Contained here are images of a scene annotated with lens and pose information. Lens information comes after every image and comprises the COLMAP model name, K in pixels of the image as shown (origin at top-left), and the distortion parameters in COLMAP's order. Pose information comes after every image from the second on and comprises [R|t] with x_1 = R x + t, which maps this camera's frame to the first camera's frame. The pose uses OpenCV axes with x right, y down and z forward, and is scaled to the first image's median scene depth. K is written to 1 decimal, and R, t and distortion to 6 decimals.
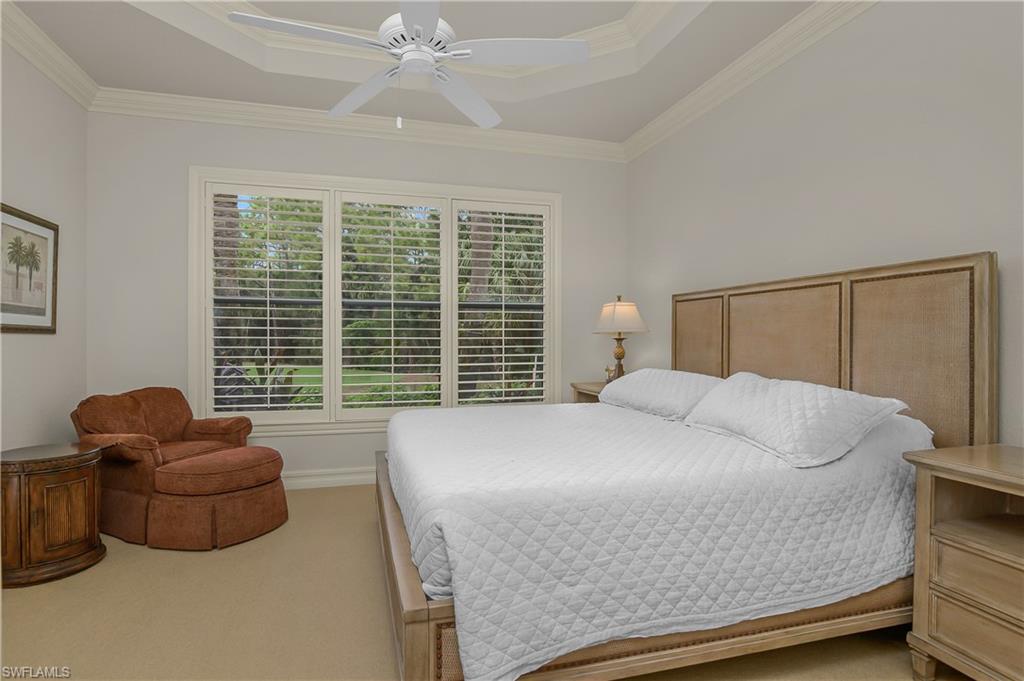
lens RADIAL K [[515.8, 0, 508.7], [0, 515.8, 339.4], [0, 0, 1]] dist [-0.003960, 0.000050]
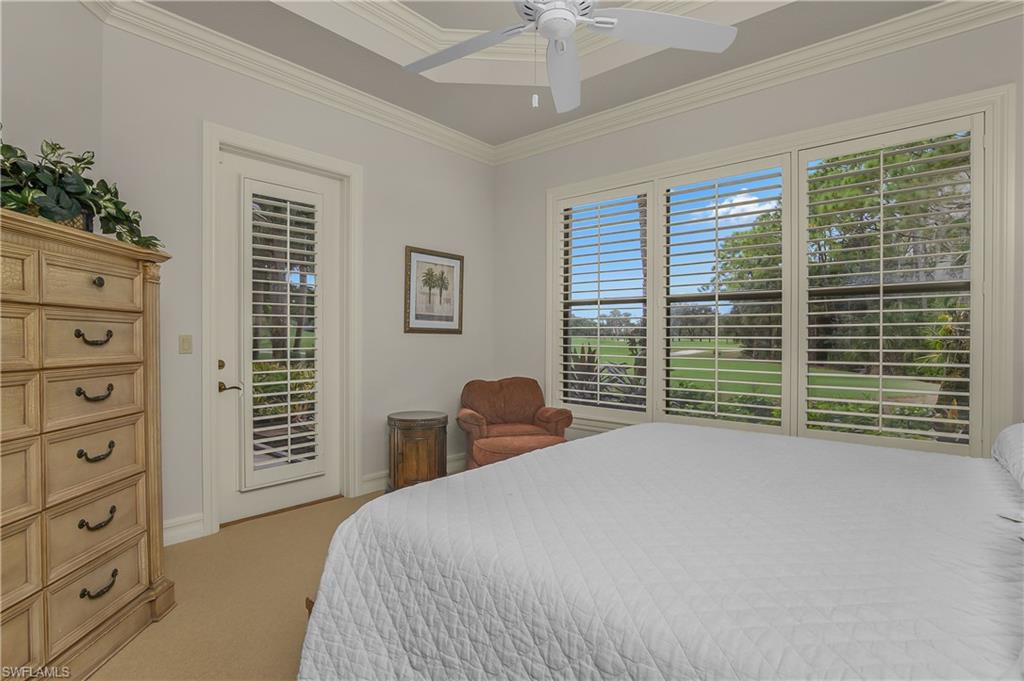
lens RADIAL K [[515.8, 0, 512.5], [0, 515.8, 341.9], [0, 0, 1]] dist [-0.003960, 0.000050]
pose [[0.561179, 0.008991, -0.827646, 0.360123], [-0.004426, 0.999959, 0.007862, -0.000874], [0.827683, -0.000749, 0.561196, 0.324361]]
